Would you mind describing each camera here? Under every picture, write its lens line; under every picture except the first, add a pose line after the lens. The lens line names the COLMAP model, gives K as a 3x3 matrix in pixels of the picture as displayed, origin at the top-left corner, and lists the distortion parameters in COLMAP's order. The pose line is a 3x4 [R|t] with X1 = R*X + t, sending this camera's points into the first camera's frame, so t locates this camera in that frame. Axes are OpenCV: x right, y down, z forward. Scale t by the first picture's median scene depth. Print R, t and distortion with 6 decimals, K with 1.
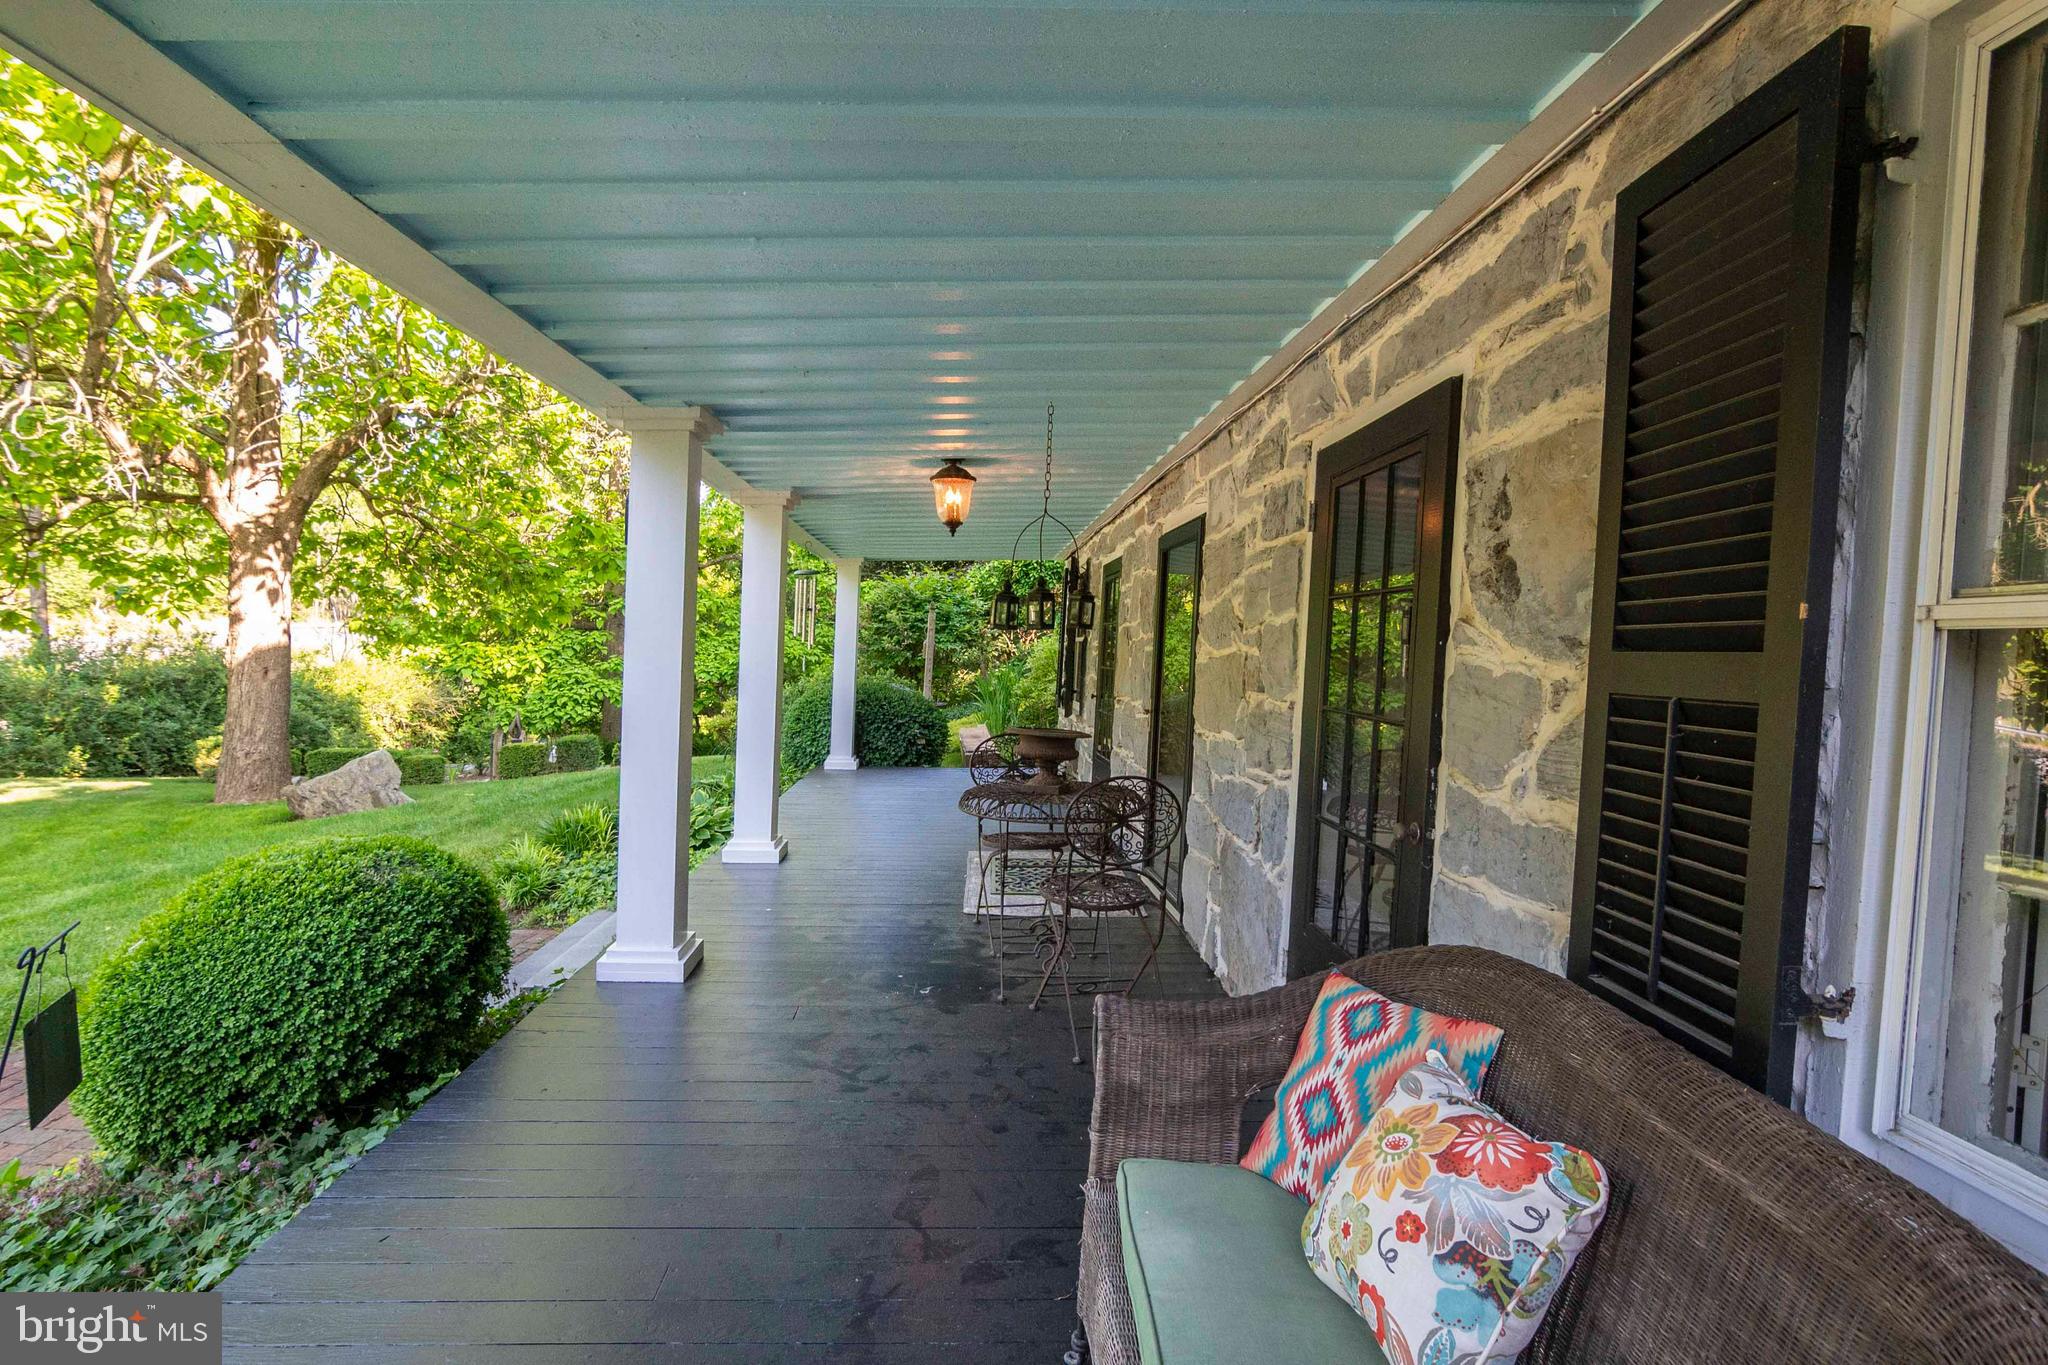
lens RADIAL K [[1049.3, 0, 973.9], [0, 1049.3, 686.5], [0, 0, 1]] dist [-0.023916, 0.000403]
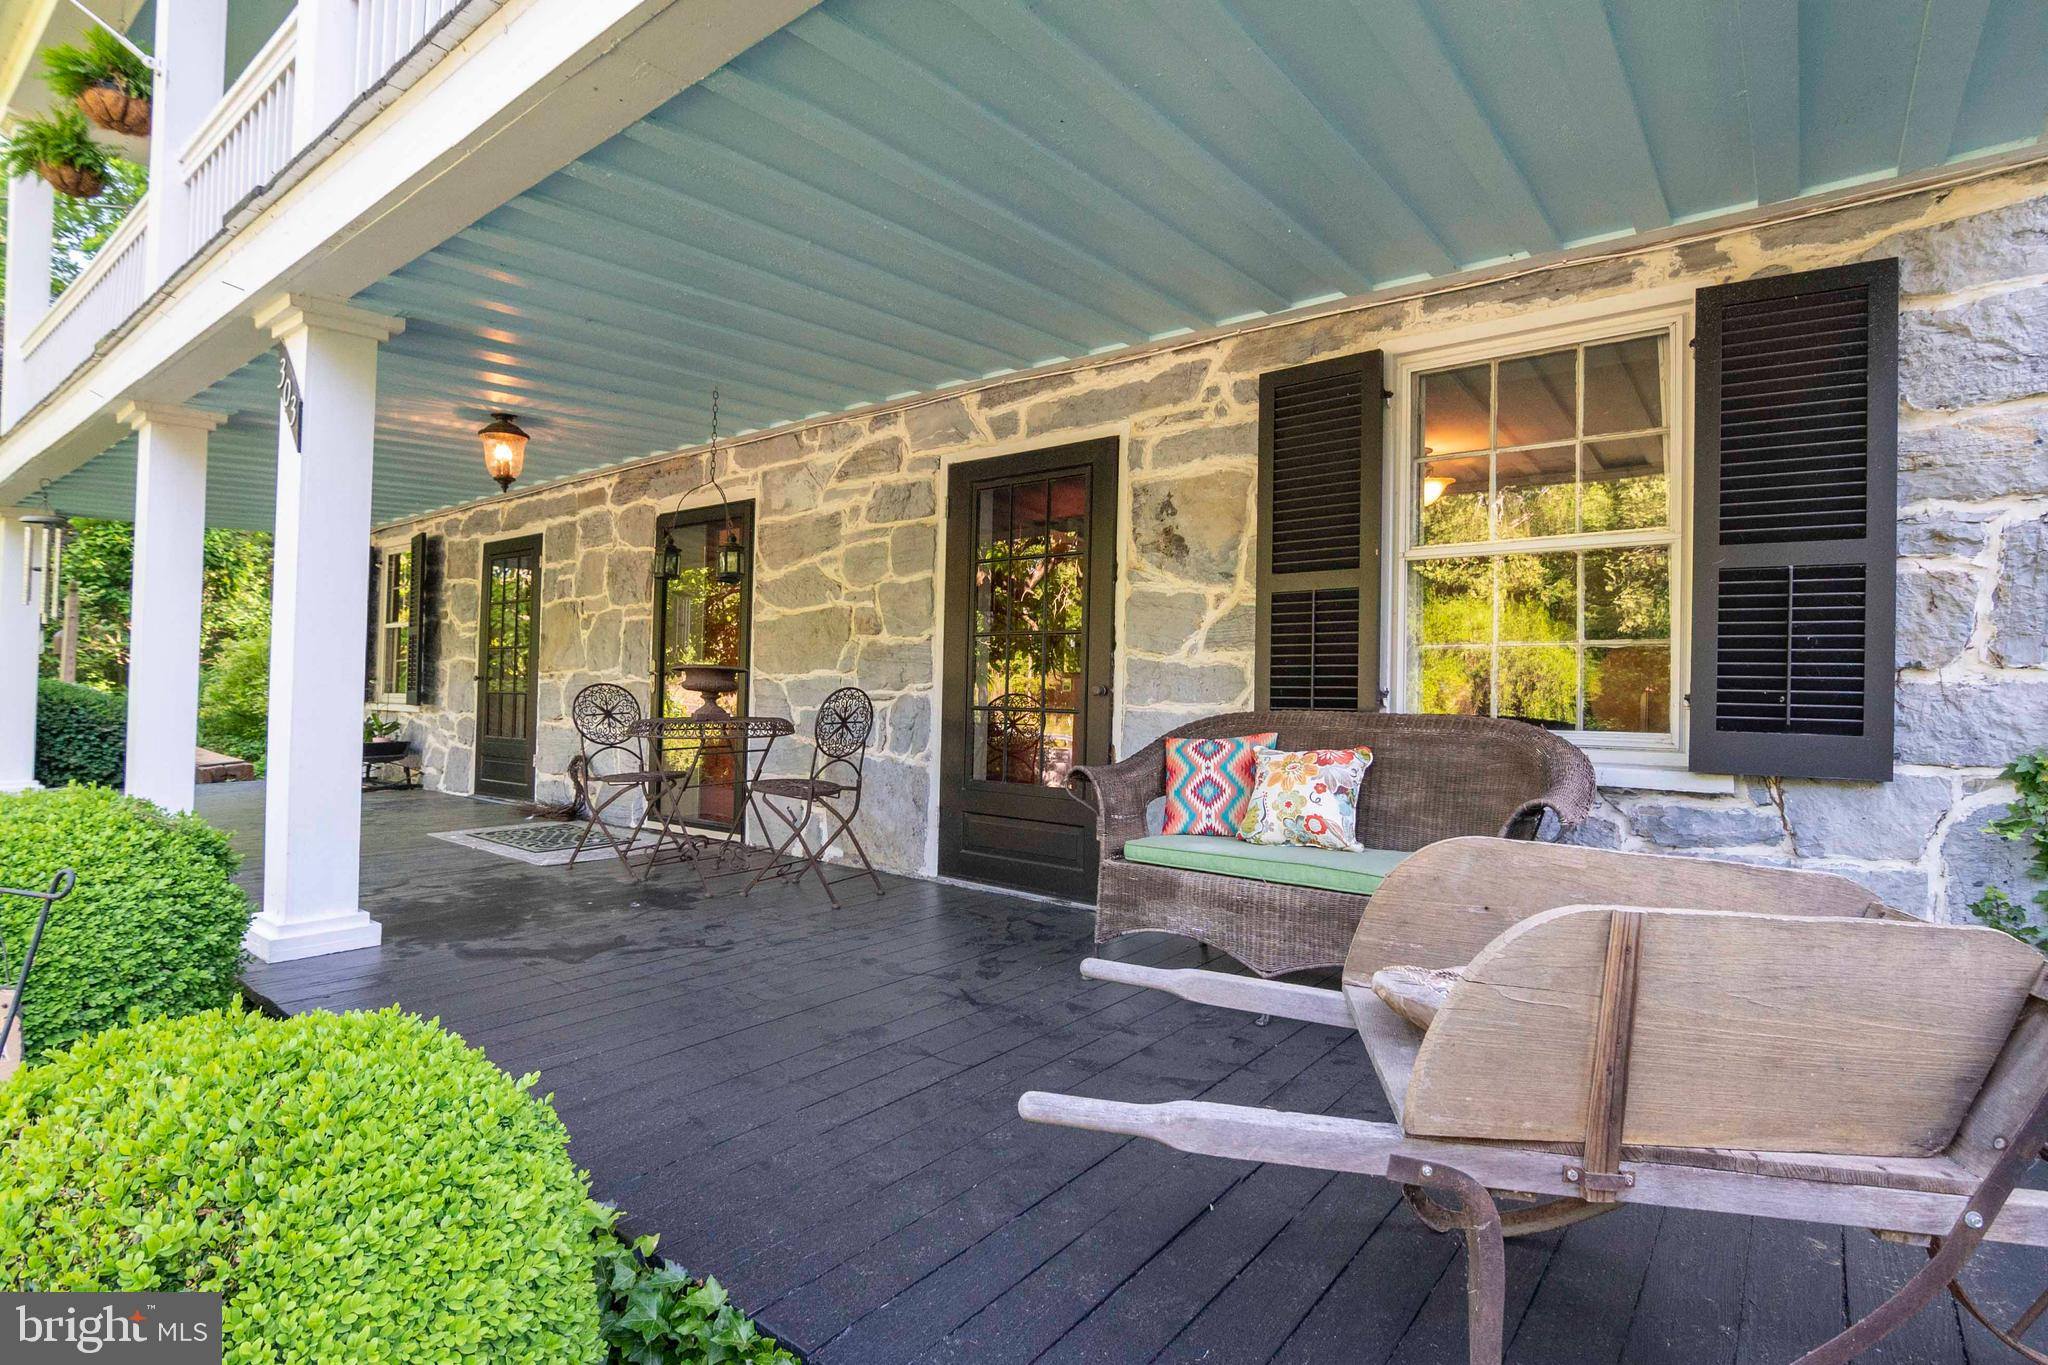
lens RADIAL K [[1044.1, 0, 1058.8], [0, 1044.1, 693.8], [0, 0, 1]] dist [-0.041012, 0.013460]
pose [[0.617770, -0.020300, 0.786097, -1.166156], [0.035202, 0.999379, -0.001856, 0.170030], [-0.785571, 0.028818, 0.618100, -0.030745]]
